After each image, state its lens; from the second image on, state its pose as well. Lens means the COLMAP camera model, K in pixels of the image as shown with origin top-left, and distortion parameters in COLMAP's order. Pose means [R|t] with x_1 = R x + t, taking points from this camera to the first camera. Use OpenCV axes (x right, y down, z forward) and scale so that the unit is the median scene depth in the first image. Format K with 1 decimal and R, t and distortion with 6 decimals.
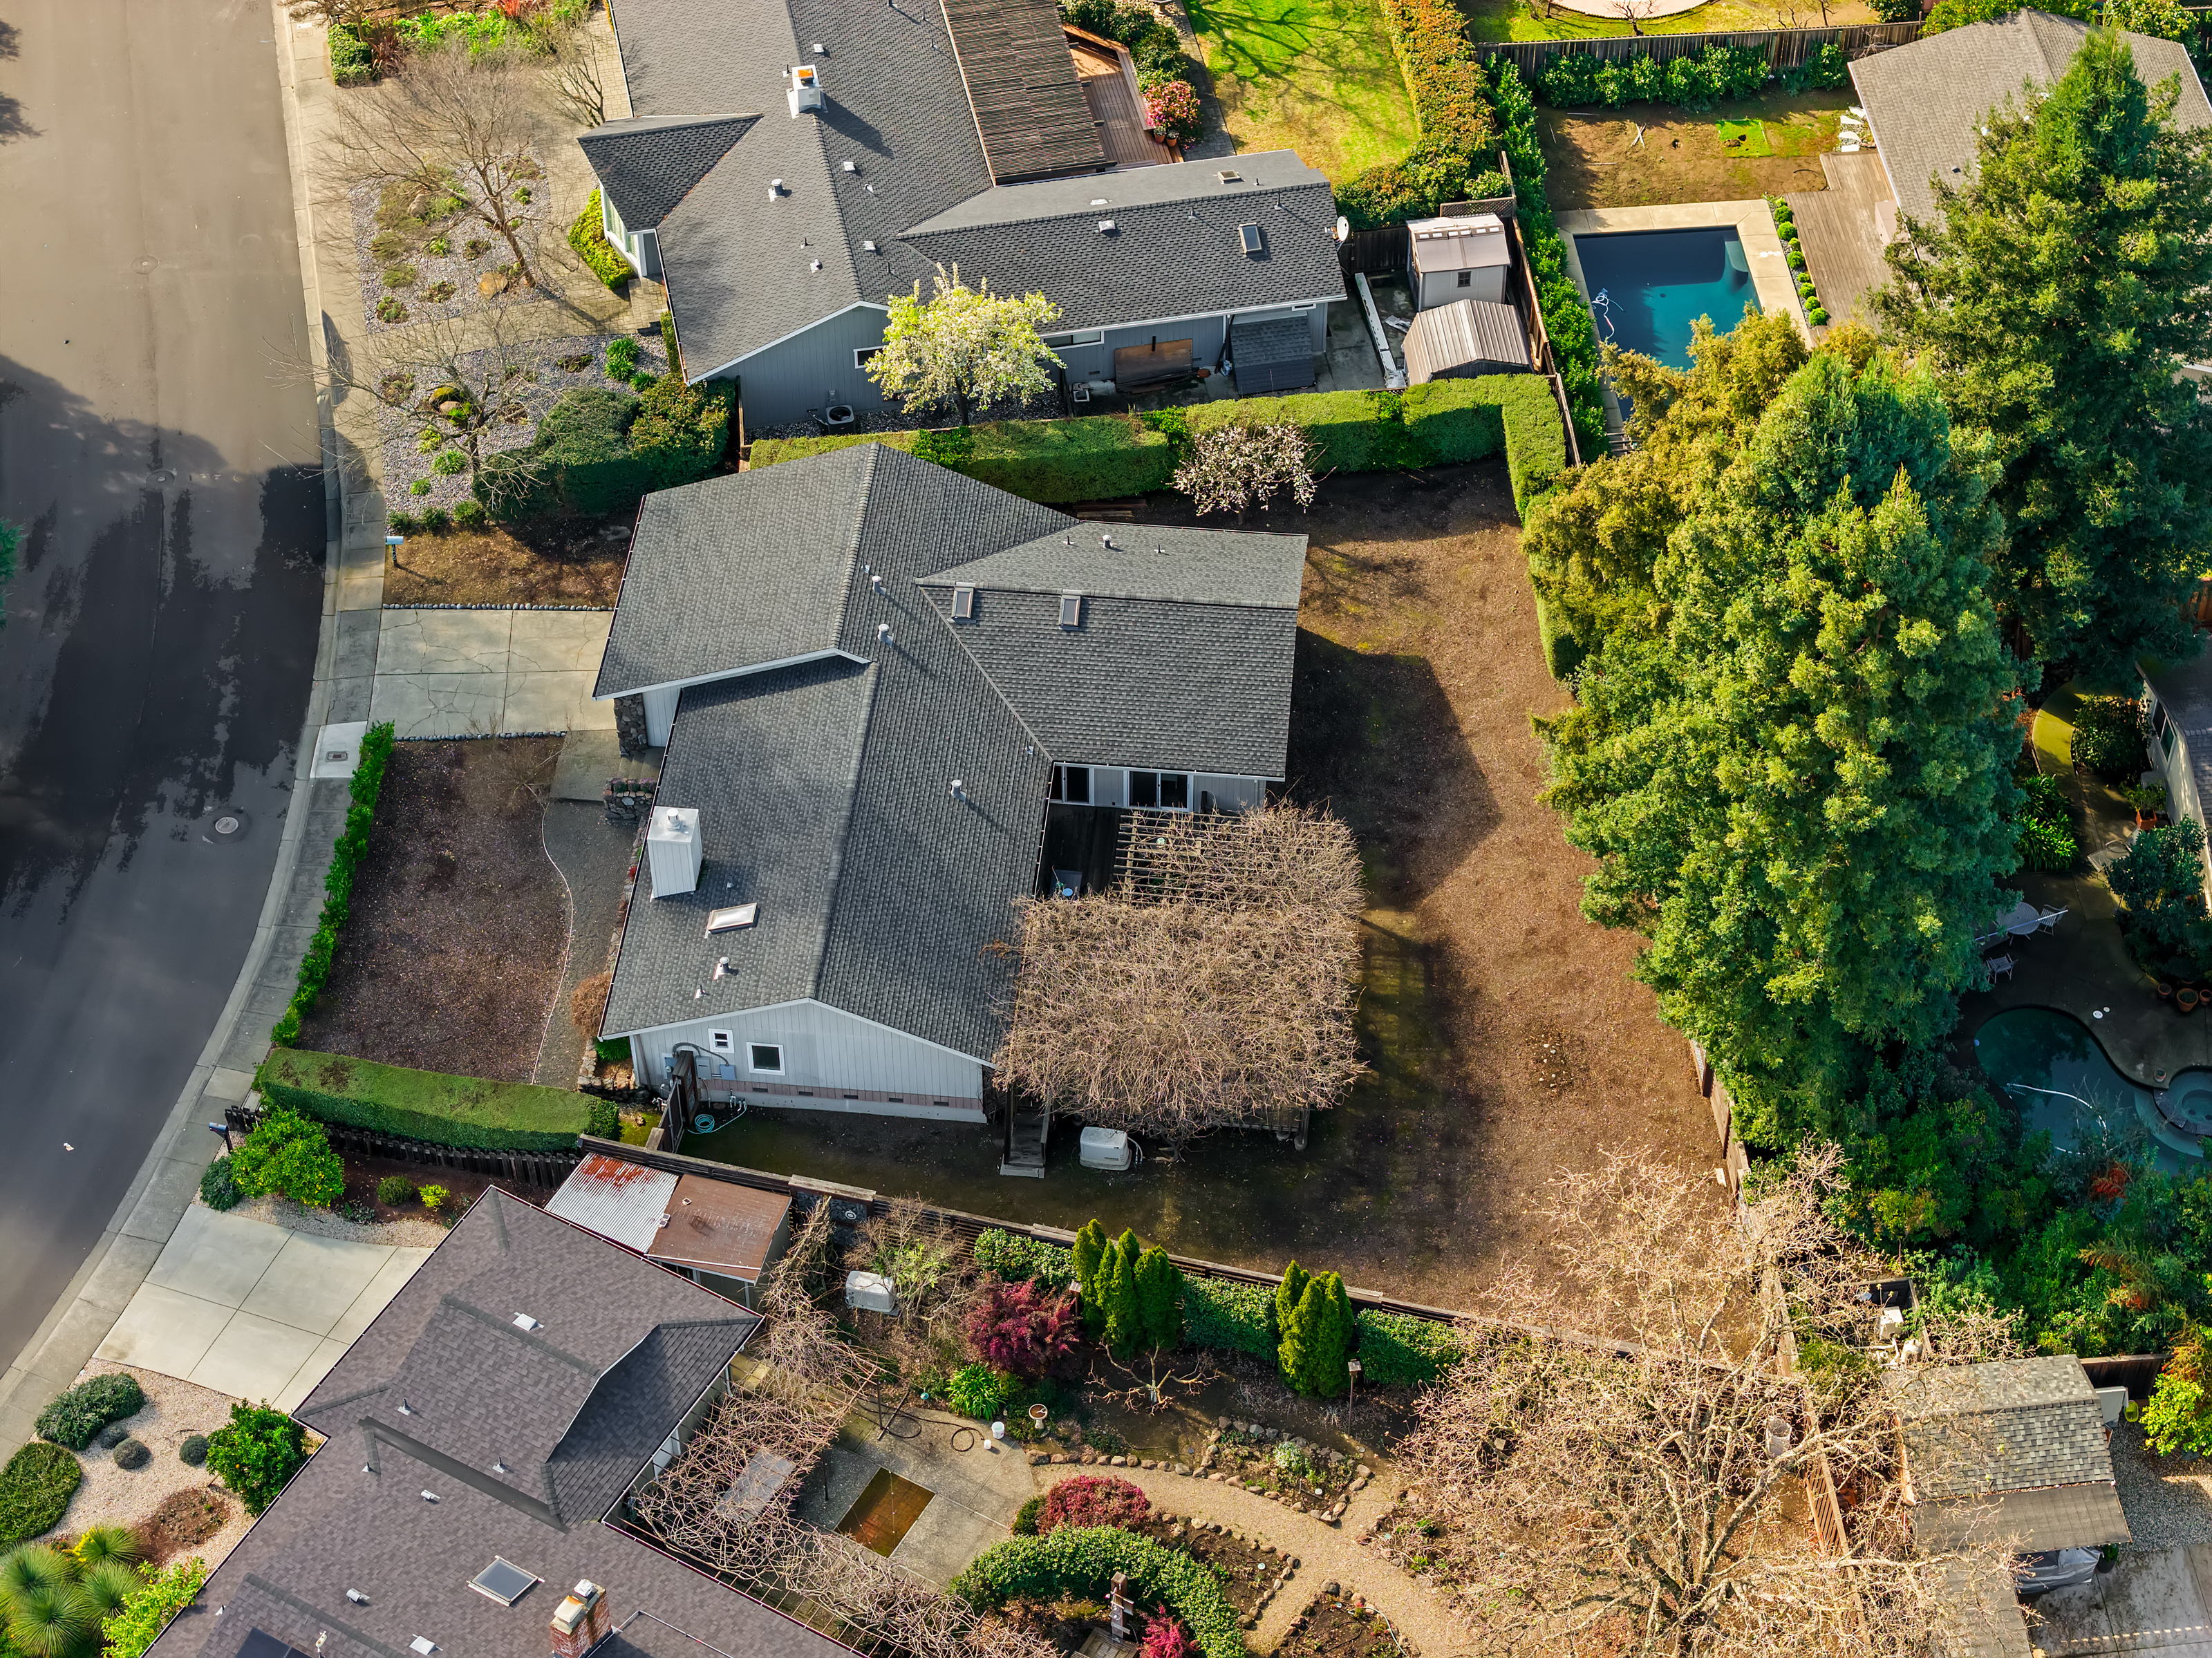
lens RADIAL K [[4467.7, 0, 1106.0], [0, 4467.7, 829.0], [0, 0, 1]] dist [-0.176528, 0.273097]
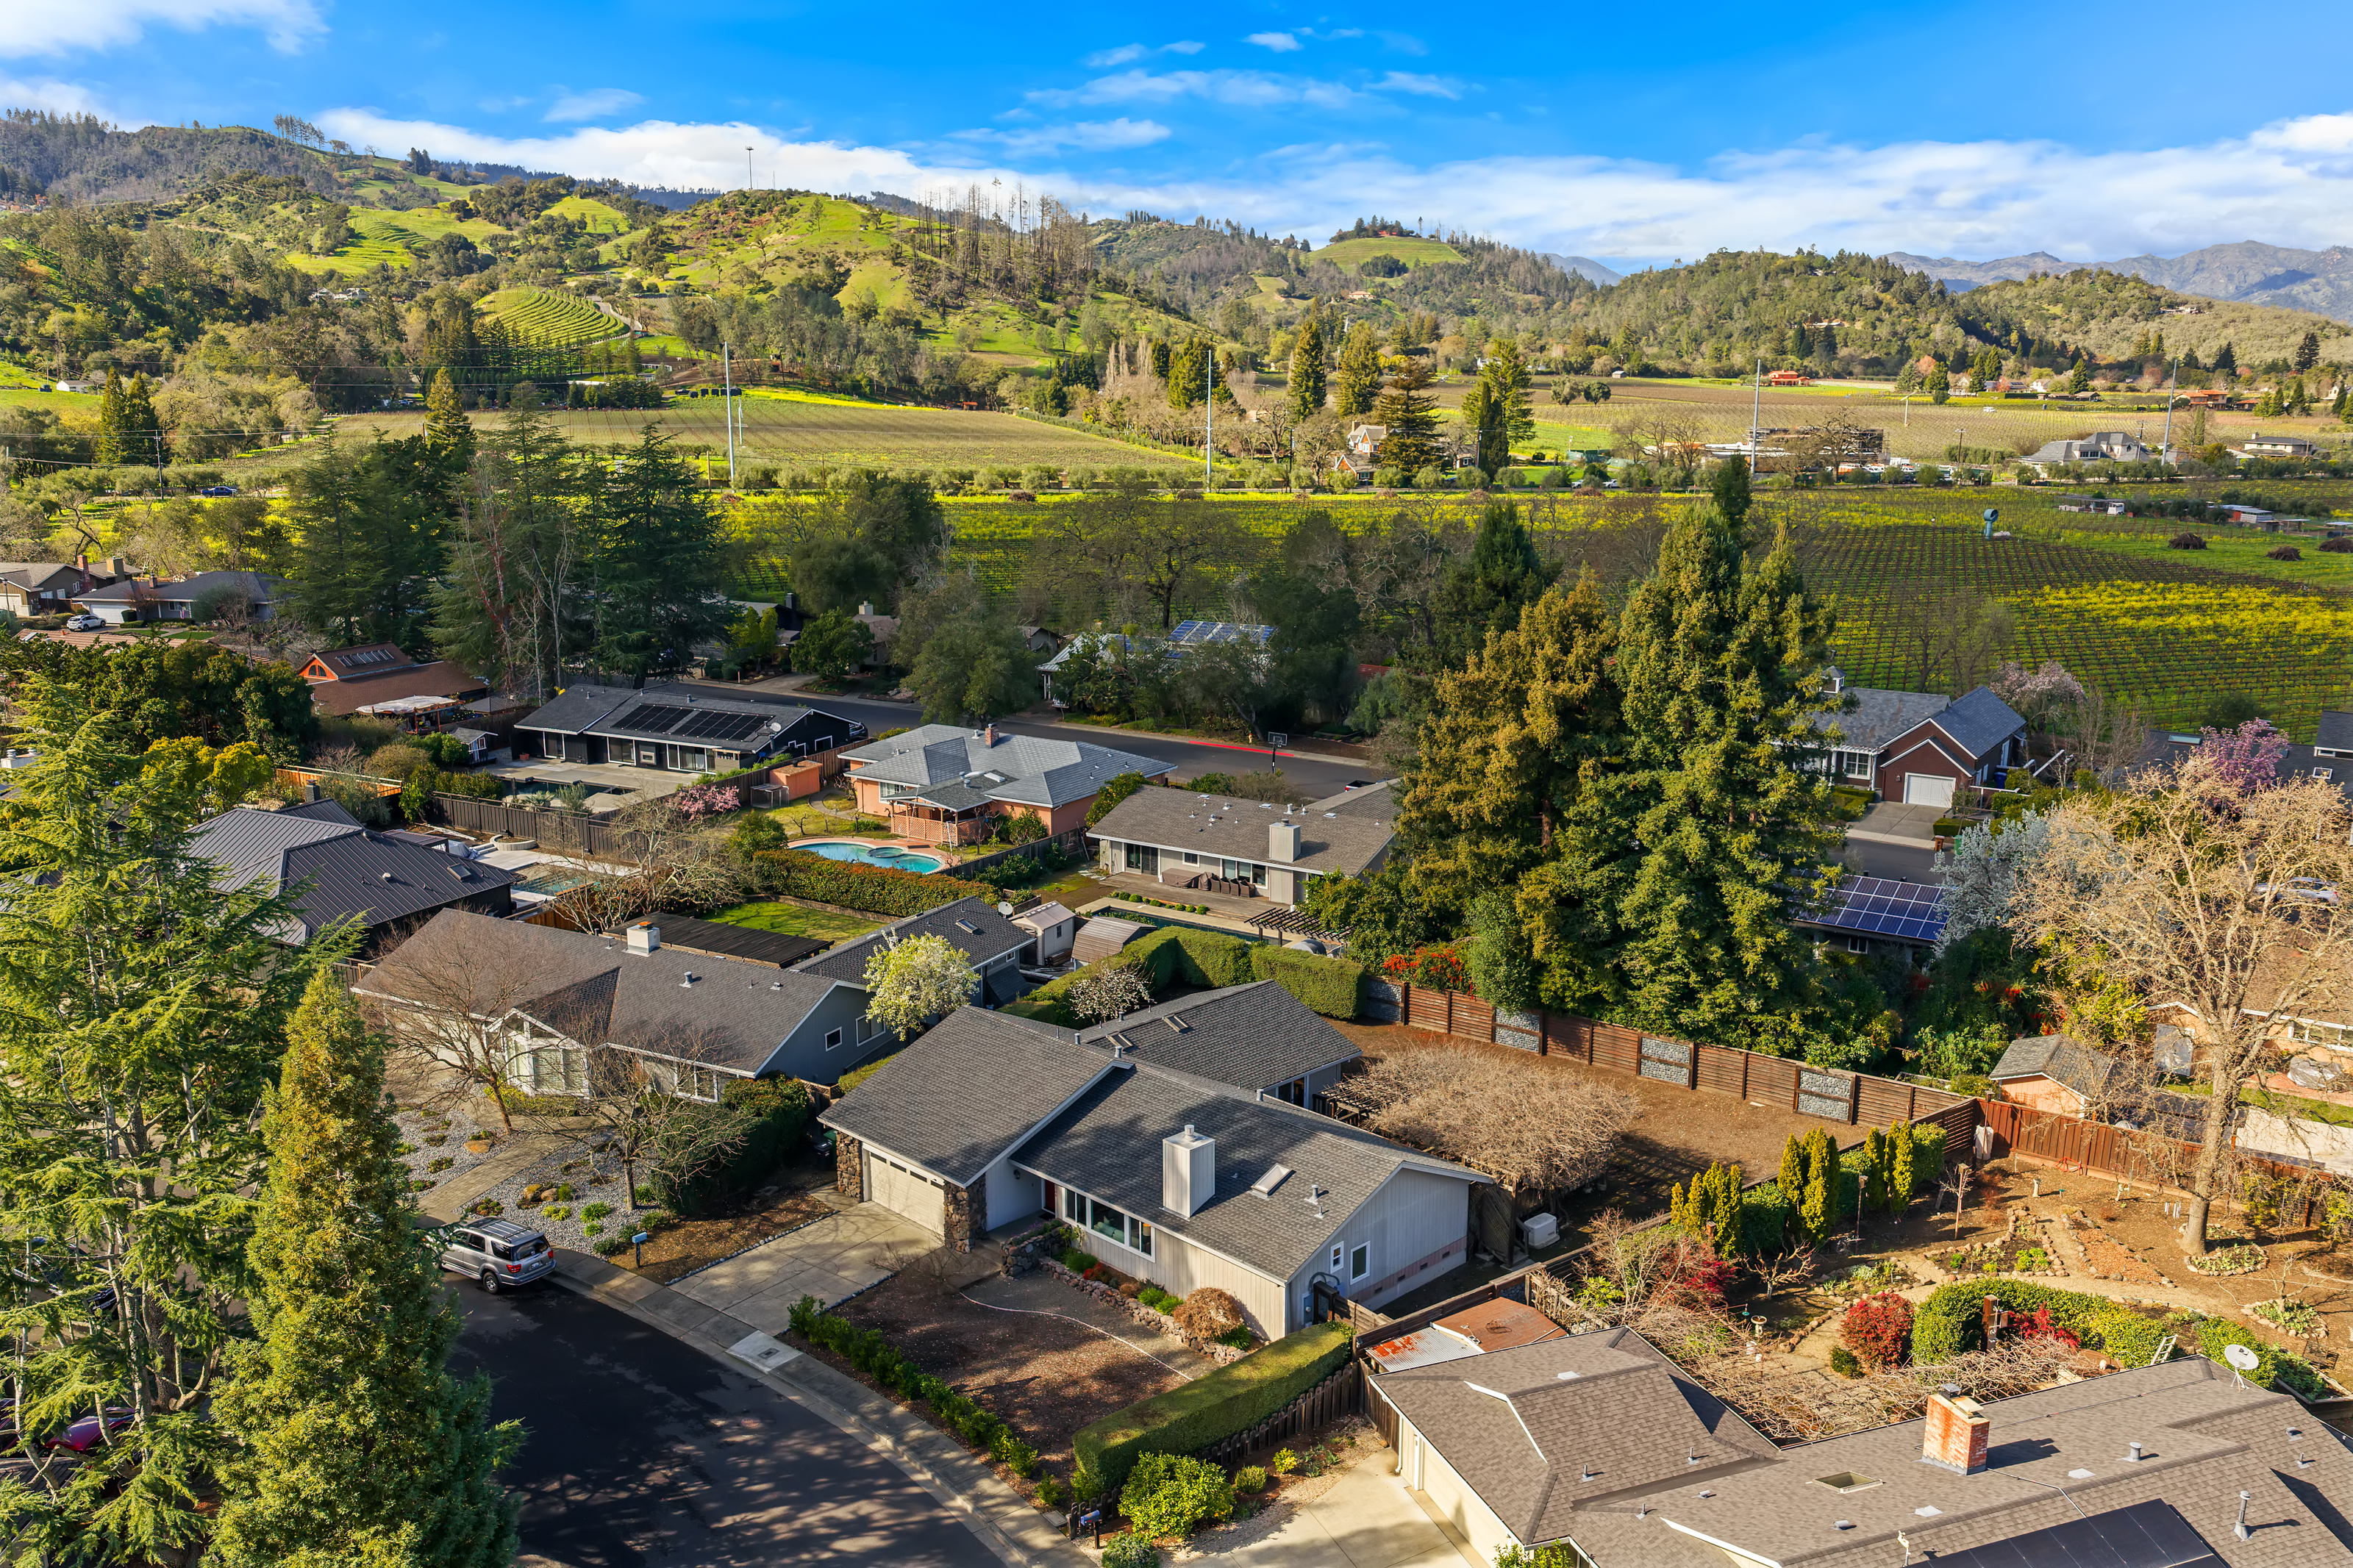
lens RADIAL K [[1965.2, 0, 1176.5], [0, 1965.2, 784.0], [0, 0, 1]] dist [-0.002298, -0.001063]
pose [[0.628792, -0.162026, 0.760505, -0.453255], [0.567096, 0.764718, -0.305956, 0.080178], [-0.531999, 0.623662, 0.572733, 0.592005]]
